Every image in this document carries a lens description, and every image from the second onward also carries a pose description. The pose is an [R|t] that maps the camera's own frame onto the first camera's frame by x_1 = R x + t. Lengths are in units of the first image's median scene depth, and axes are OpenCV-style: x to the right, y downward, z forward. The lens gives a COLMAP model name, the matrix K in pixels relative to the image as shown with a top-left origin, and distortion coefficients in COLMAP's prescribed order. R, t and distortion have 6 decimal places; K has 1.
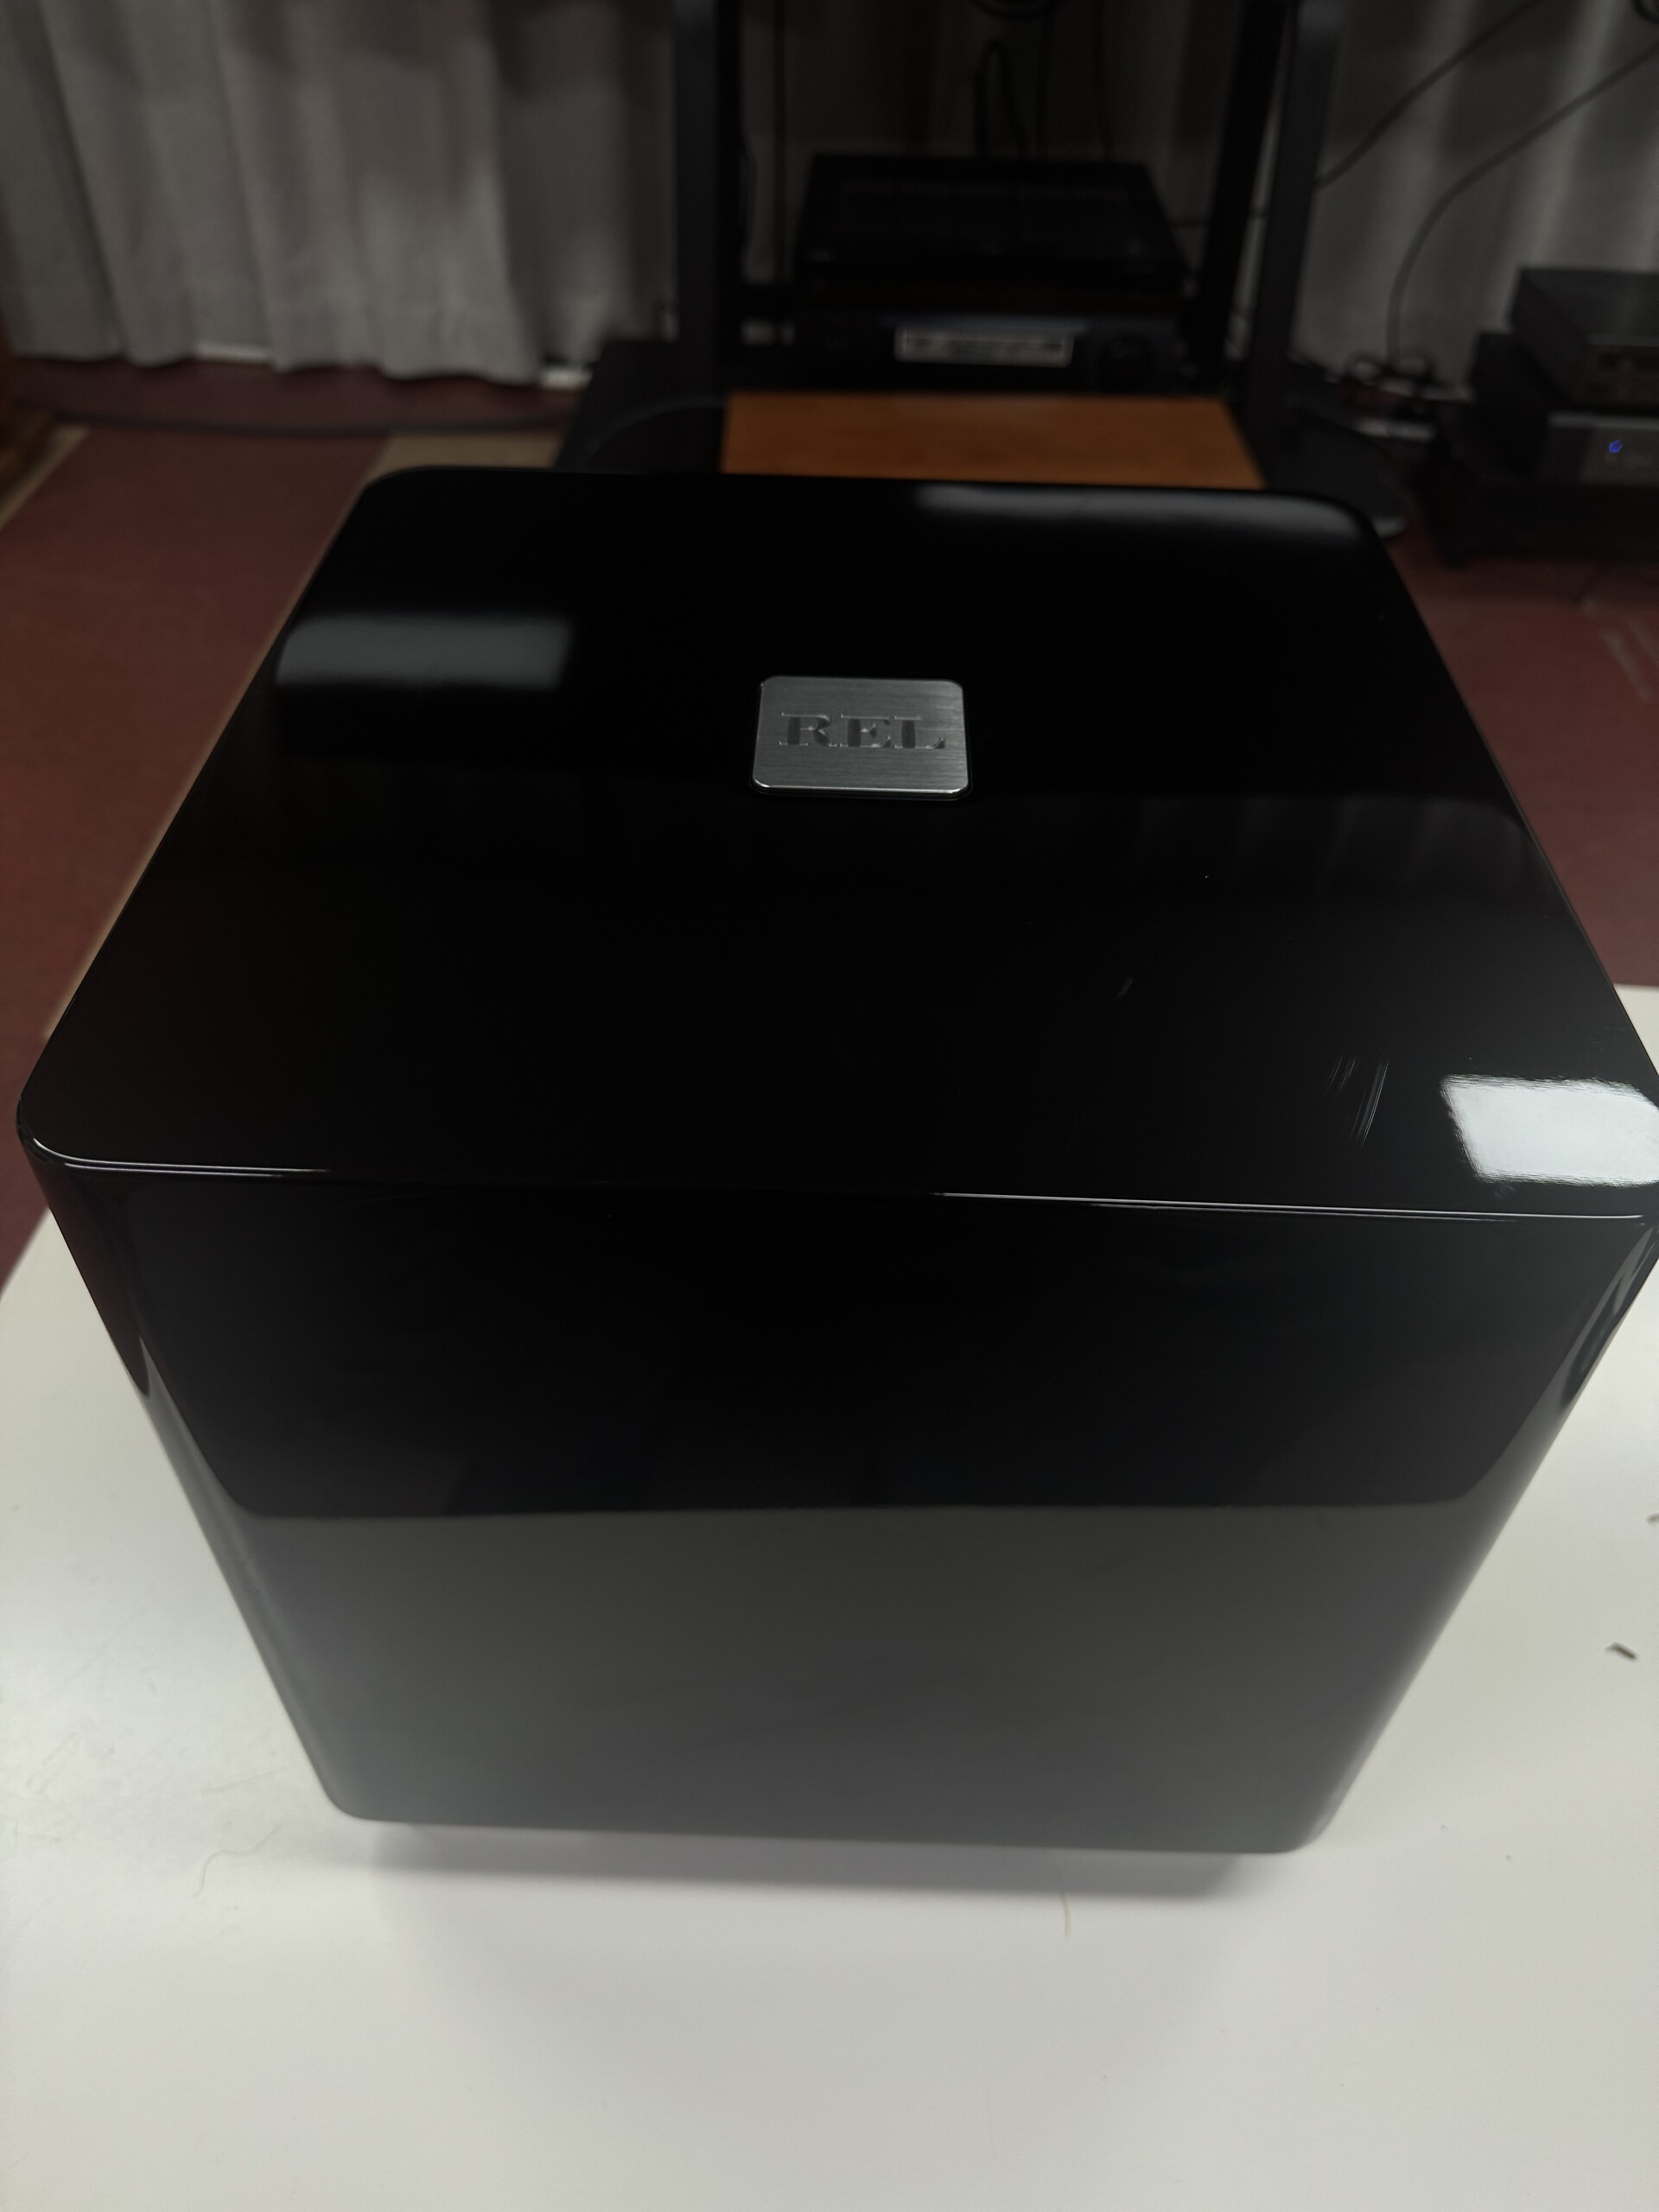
lens RADIAL K [[1588.6, 0, 817.7], [0, 1588.6, 1107.9], [0, 0, 1]] dist [-0.009627, 0.001048]
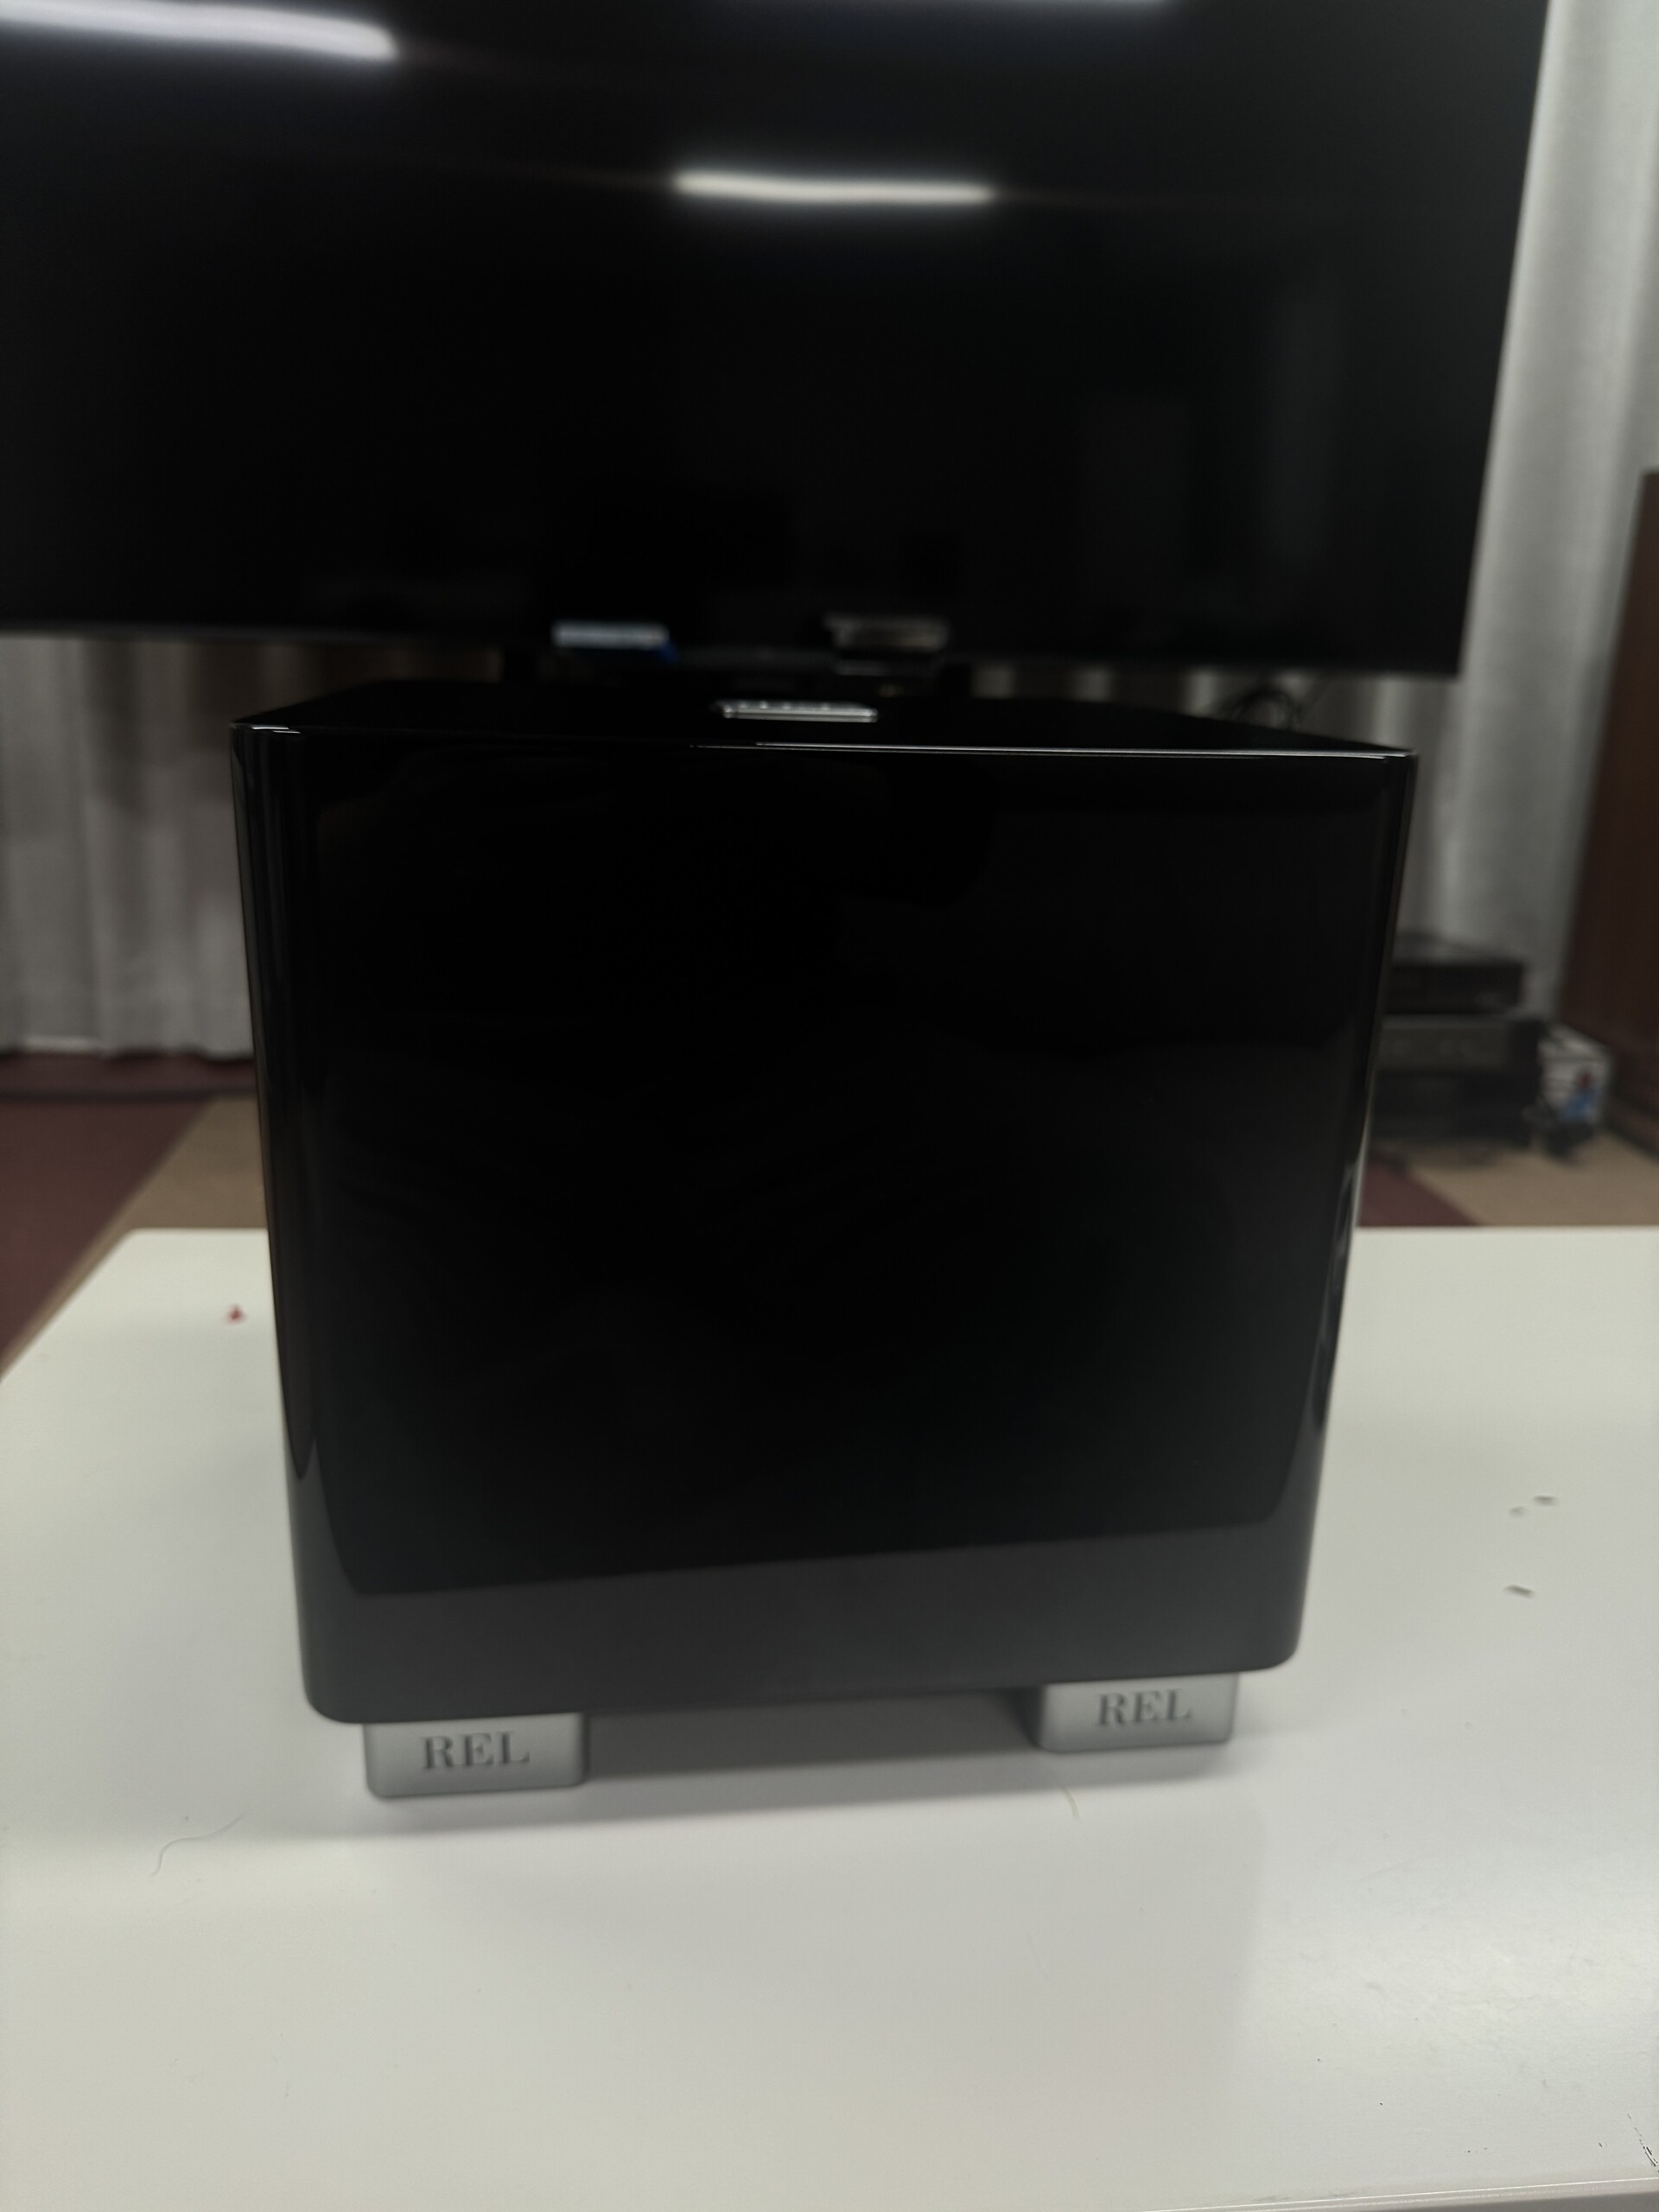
lens RADIAL K [[1588.6, 0, 832.9], [0, 1588.6, 1118.3], [0, 0, 1]] dist [-0.009627, 0.001048]
pose [[0.985931, -0.044127, 0.161224, -0.027058], [0.110737, 0.894933, -0.432241, 0.110189], [-0.125211, 0.444013, 0.887229, -0.011314]]
